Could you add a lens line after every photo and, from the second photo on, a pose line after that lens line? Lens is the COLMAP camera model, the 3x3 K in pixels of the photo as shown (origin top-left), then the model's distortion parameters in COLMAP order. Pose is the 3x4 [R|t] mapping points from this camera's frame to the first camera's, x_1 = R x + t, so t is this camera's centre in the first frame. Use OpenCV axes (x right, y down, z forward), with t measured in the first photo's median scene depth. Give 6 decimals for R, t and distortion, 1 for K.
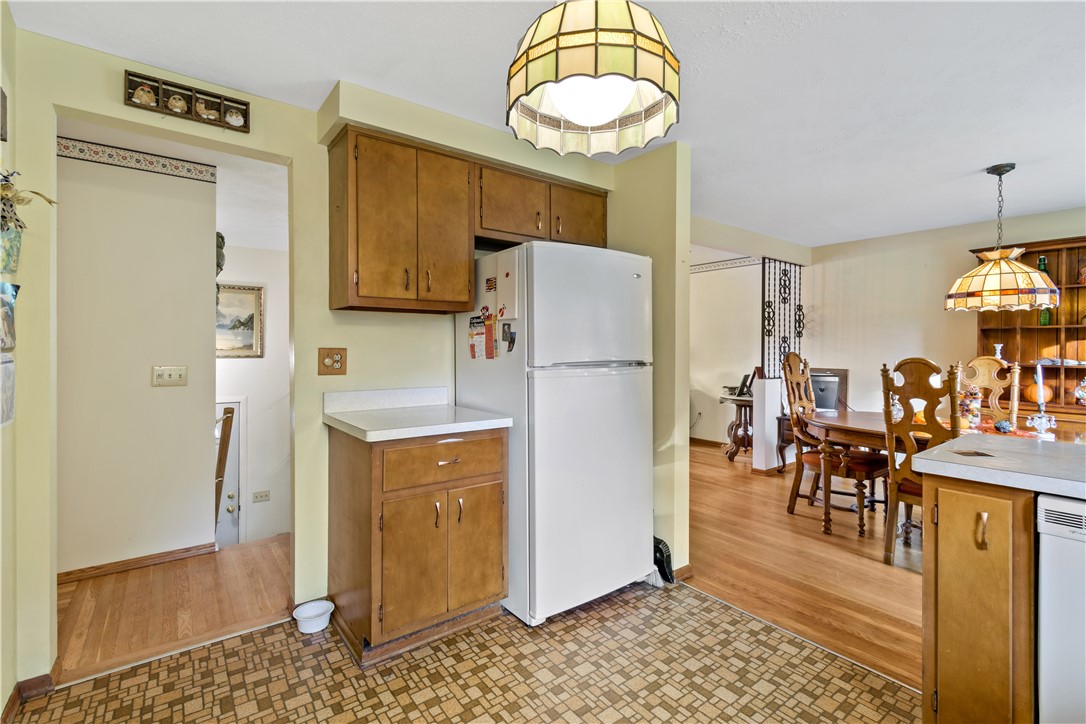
lens RADIAL K [[509.1, 0, 544.5], [0, 509.1, 337.2], [0, 0, 1]] dist [0.001169, -0.000674]
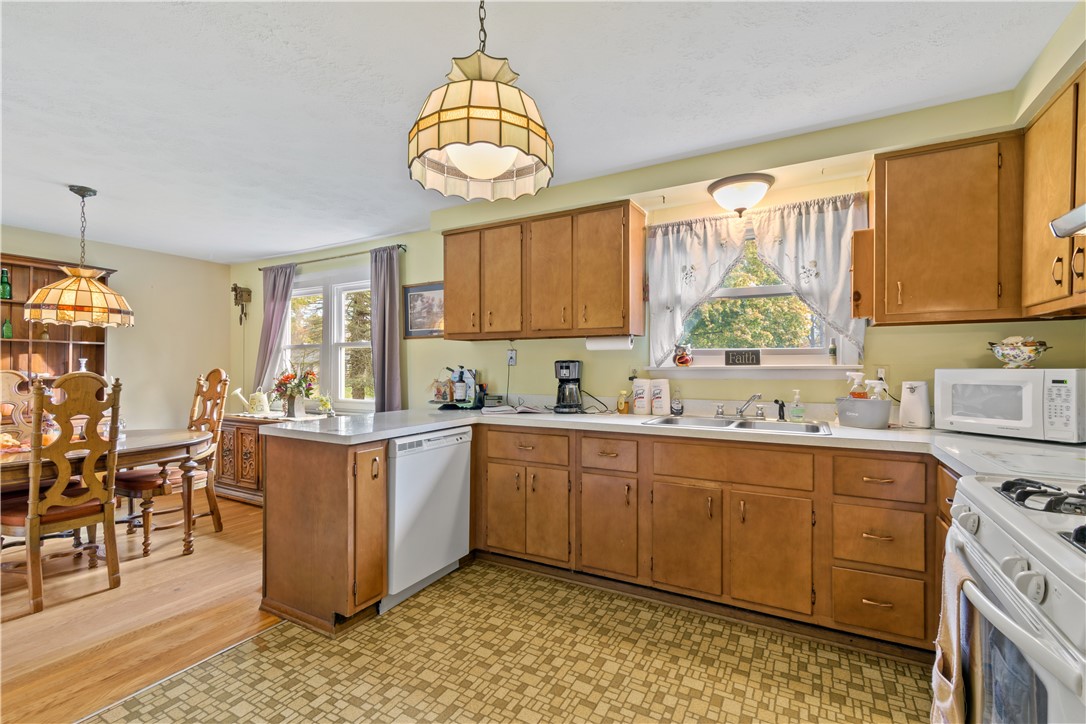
lens RADIAL K [[480.9, 0, 542.8], [0, 480.9, 366.4], [0, 0, 1]] dist [0.002022, 0.000032]
pose [[-0.410917, -0.008645, 0.911632, -0.638015], [-0.022651, 0.999743, -0.000729, 0.015987], [-0.911392, -0.020949, -0.411007, 0.856927]]
